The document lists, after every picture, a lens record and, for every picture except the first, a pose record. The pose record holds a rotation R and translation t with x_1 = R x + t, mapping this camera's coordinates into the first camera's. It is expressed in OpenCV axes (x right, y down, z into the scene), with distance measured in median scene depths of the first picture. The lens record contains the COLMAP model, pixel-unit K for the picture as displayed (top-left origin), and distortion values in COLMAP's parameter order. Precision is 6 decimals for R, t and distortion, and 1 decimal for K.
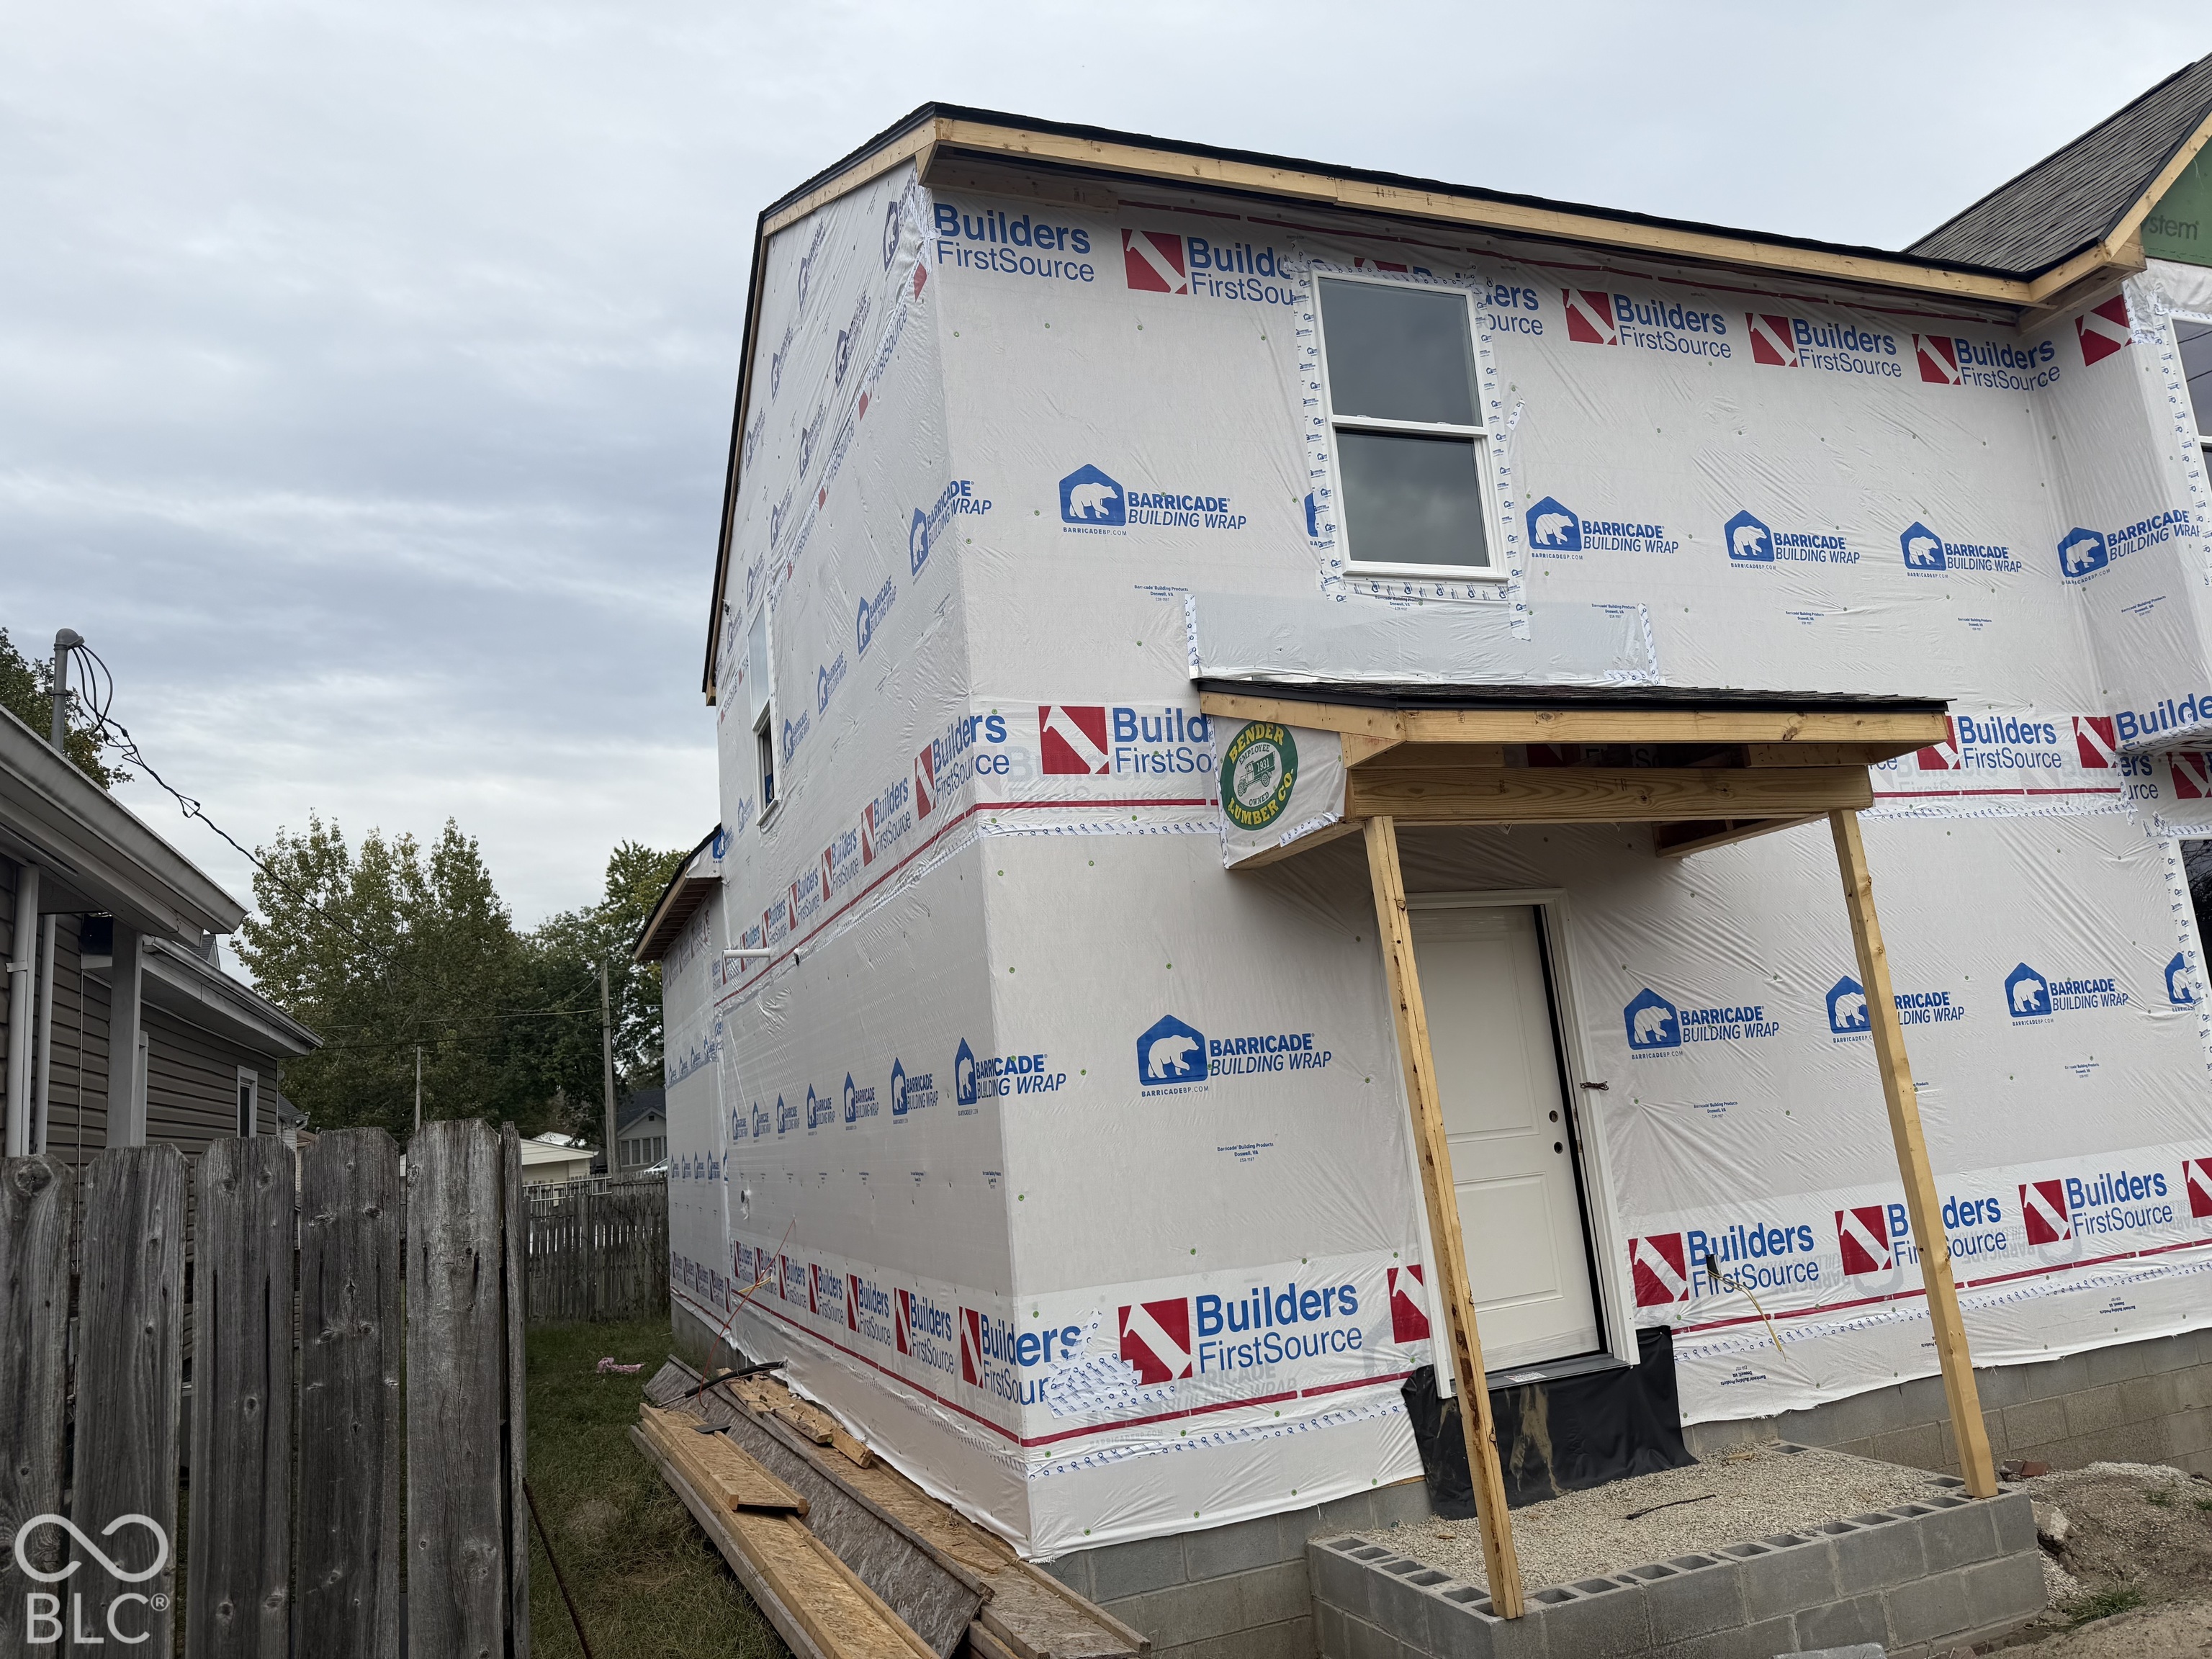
lens RADIAL K [[1482.4, 0, 1099.3], [0, 1482.4, 840.7], [0, 0, 1]] dist [0.110039, -0.128874]
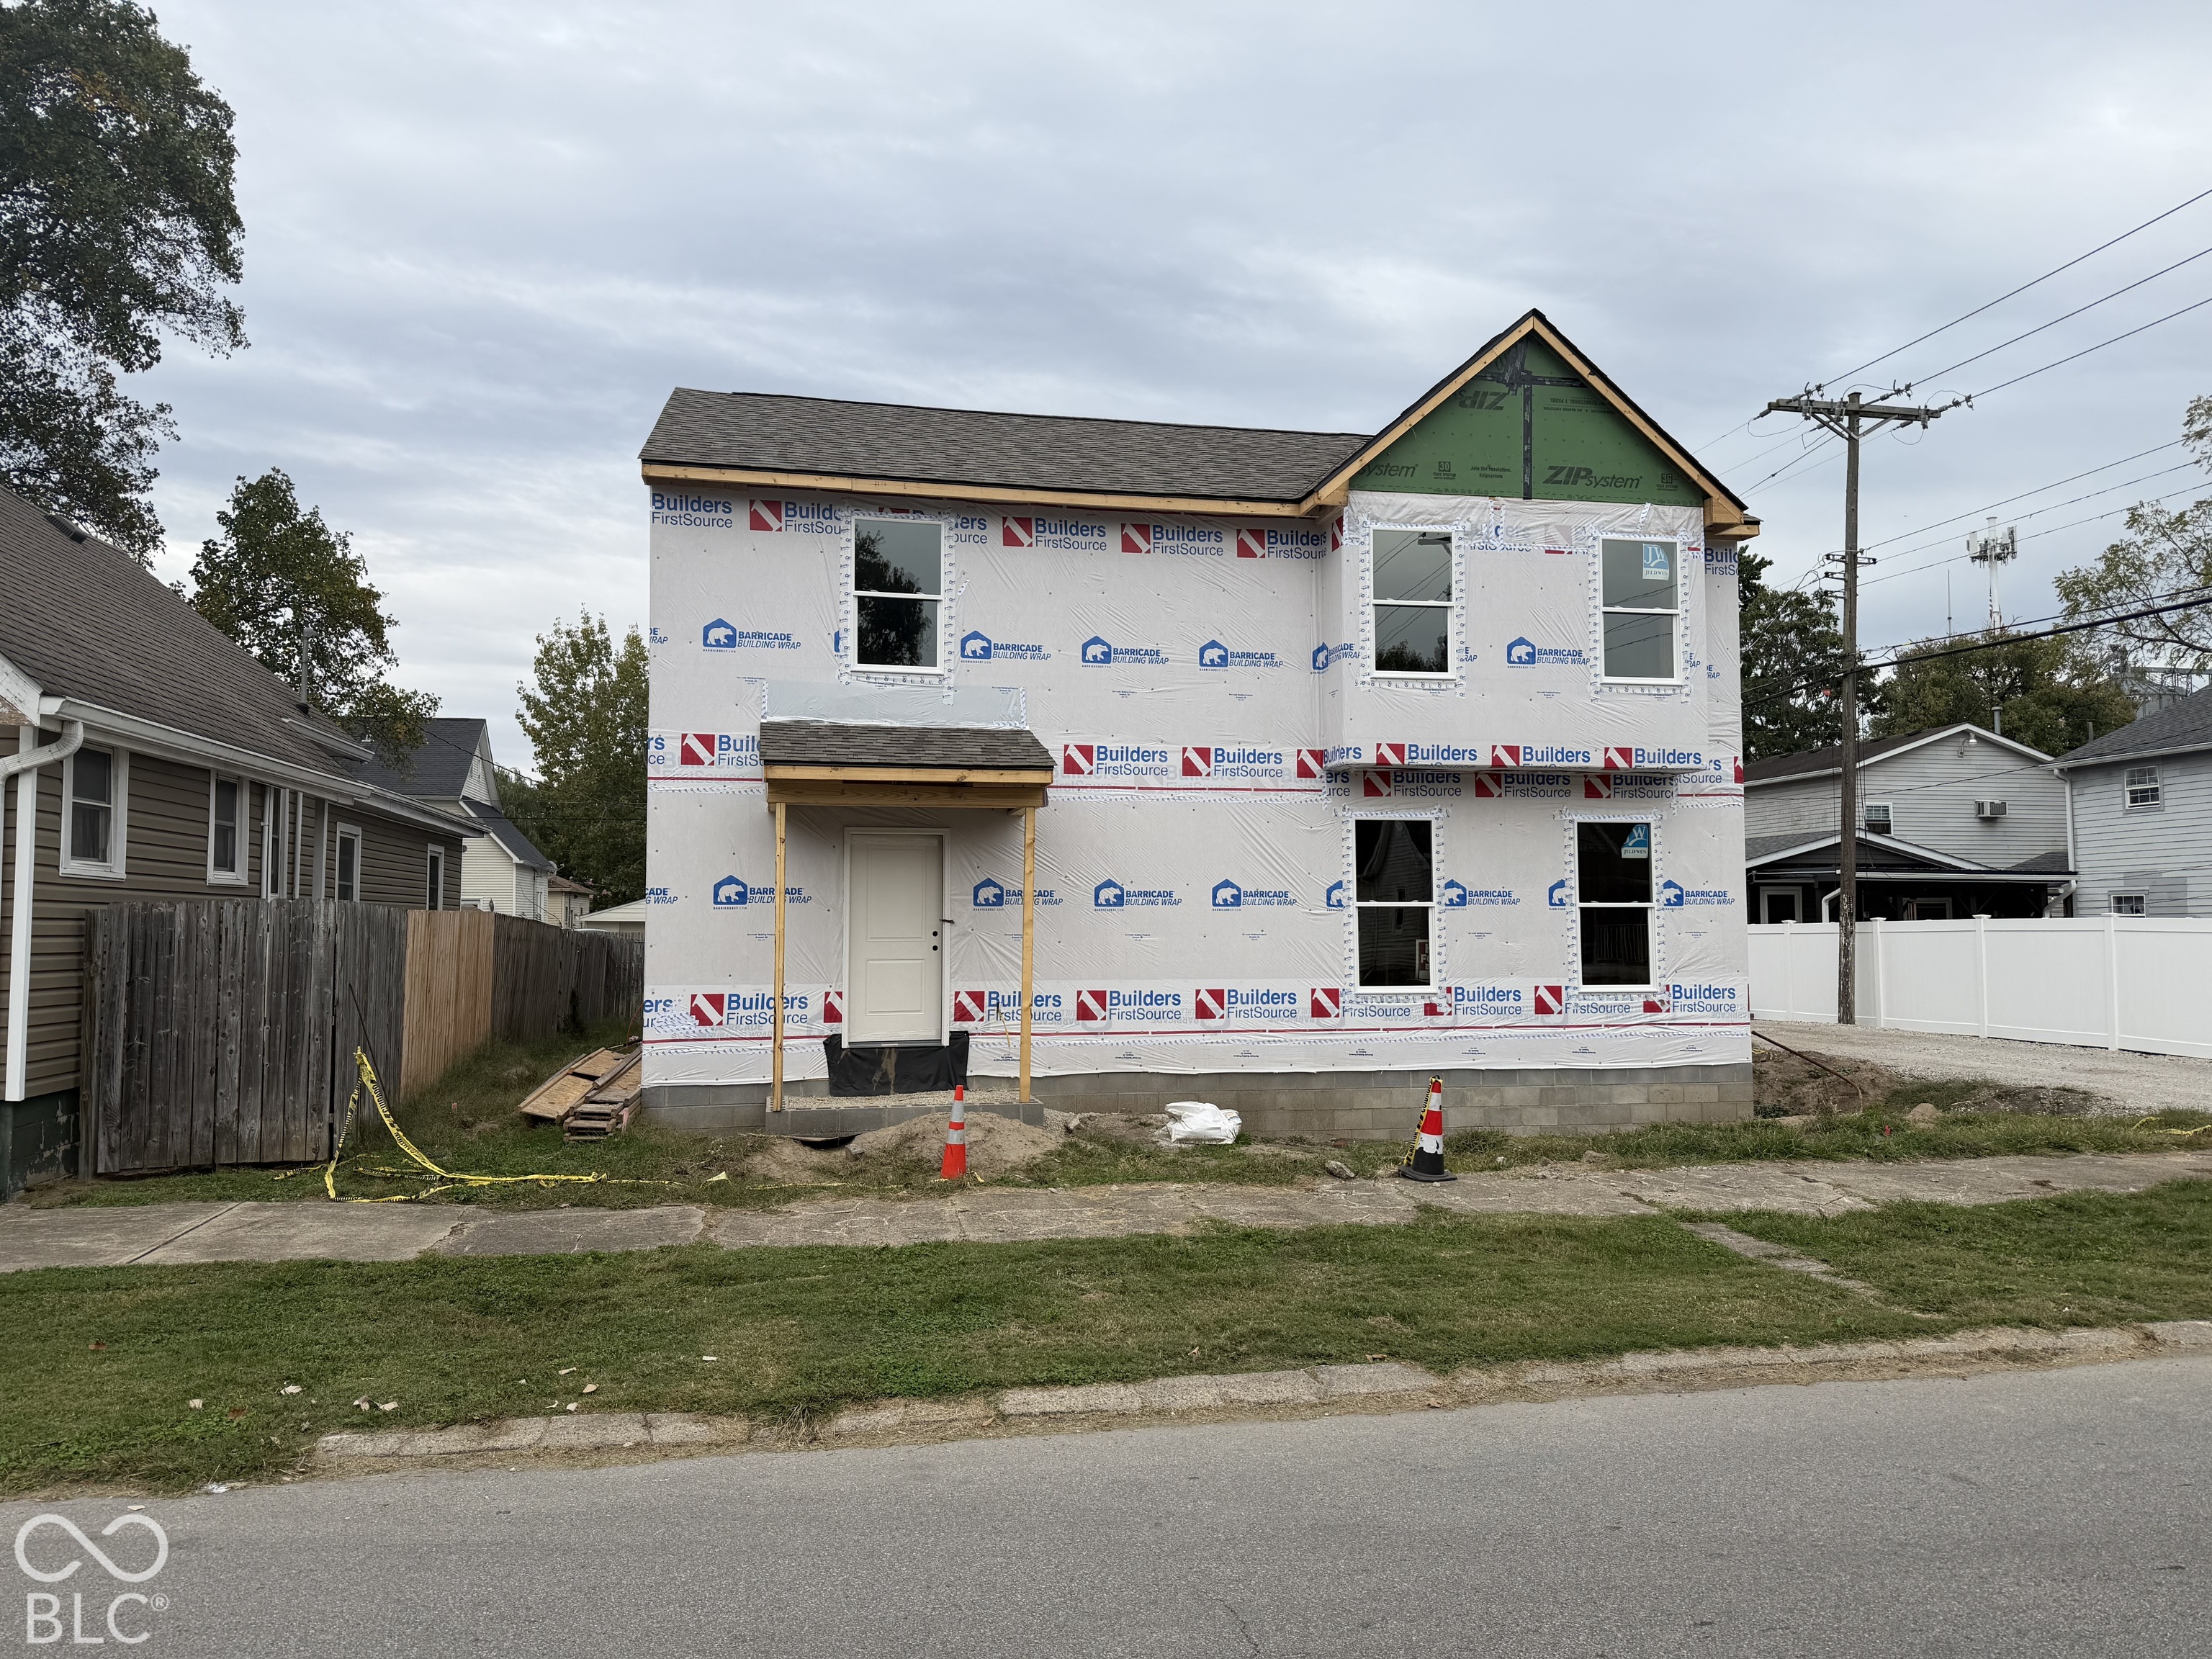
lens RADIAL K [[1482.4, 0, 1099.3], [0, 1482.4, 840.7], [0, 0, 1]] dist [0.110039, -0.128874]
pose [[0.983675, 0.080603, -0.160892, 0.756531], [-0.059133, 0.989211, 0.134034, -0.214592], [0.169959, -0.122332, 0.977829, -0.884623]]
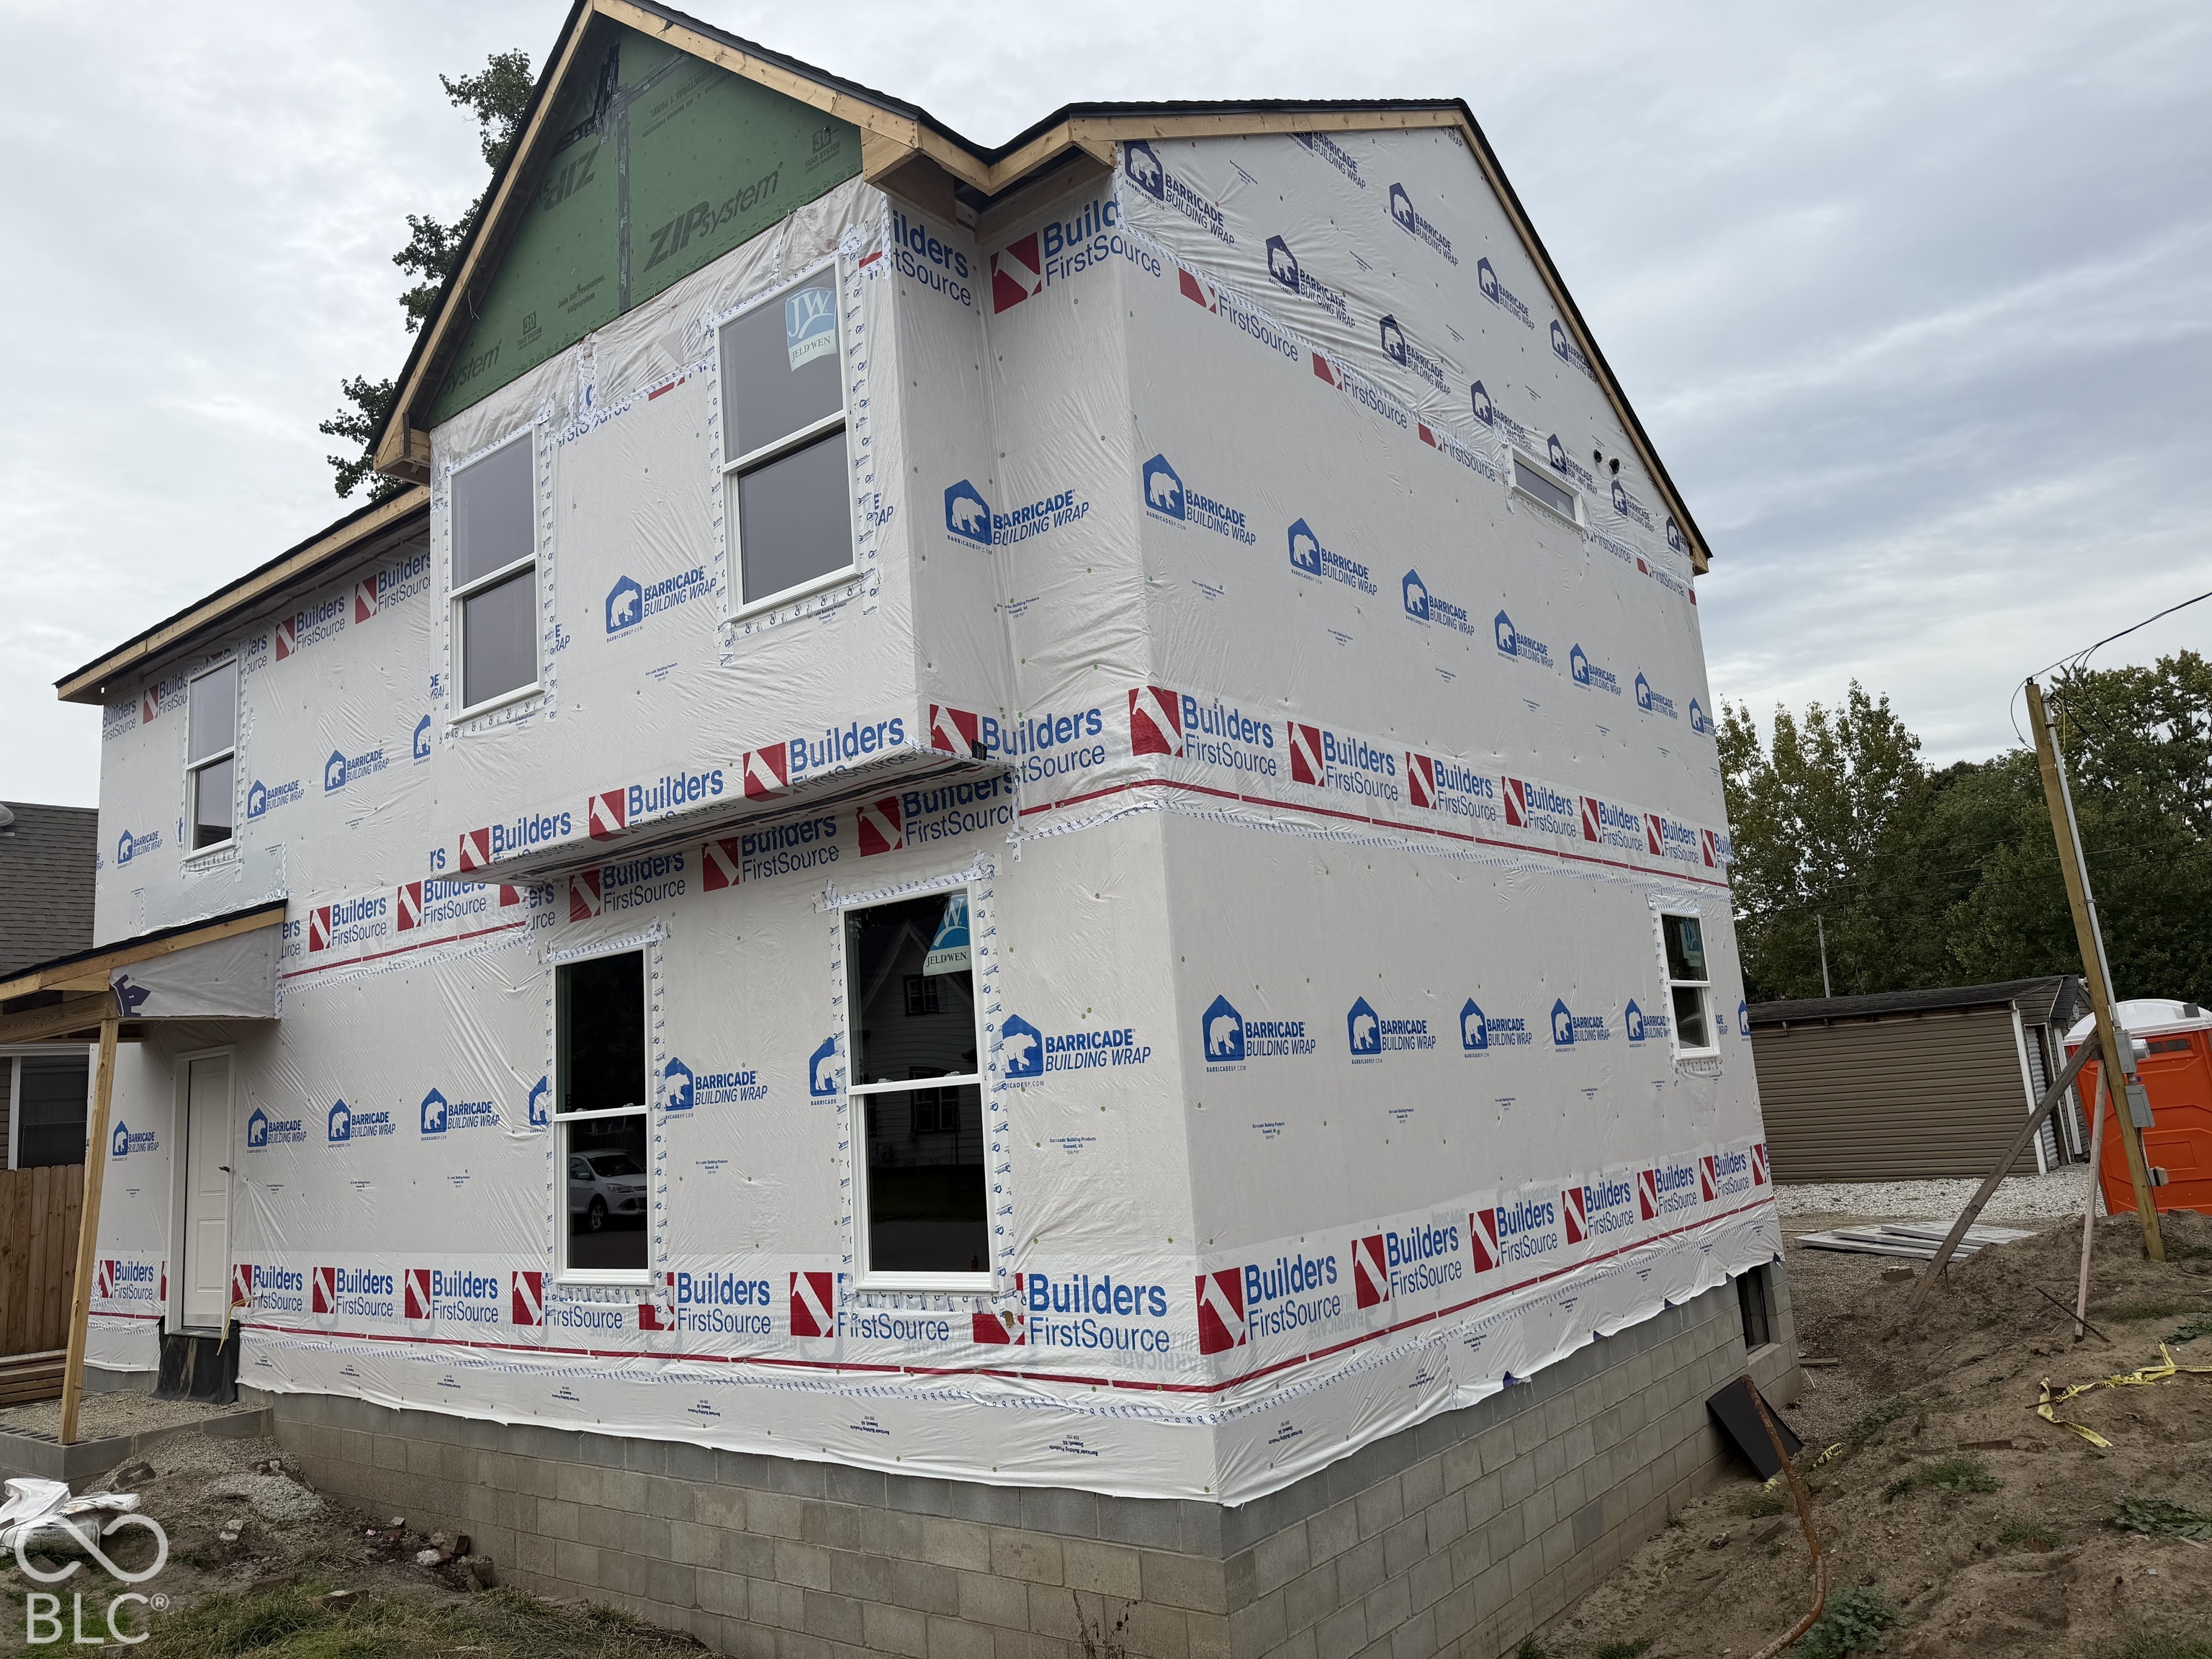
lens RADIAL K [[1569.3, 0, 1106.0], [0, 1569.3, 829.5], [0, 0, 1]] dist [0.122871, -0.250060]
pose [[0.519915, -0.090065, -0.849457, 1.992475], [0.171490, 0.985186, 0.000505, -0.030666], [0.836827, -0.145936, 0.527658, 0.817859]]
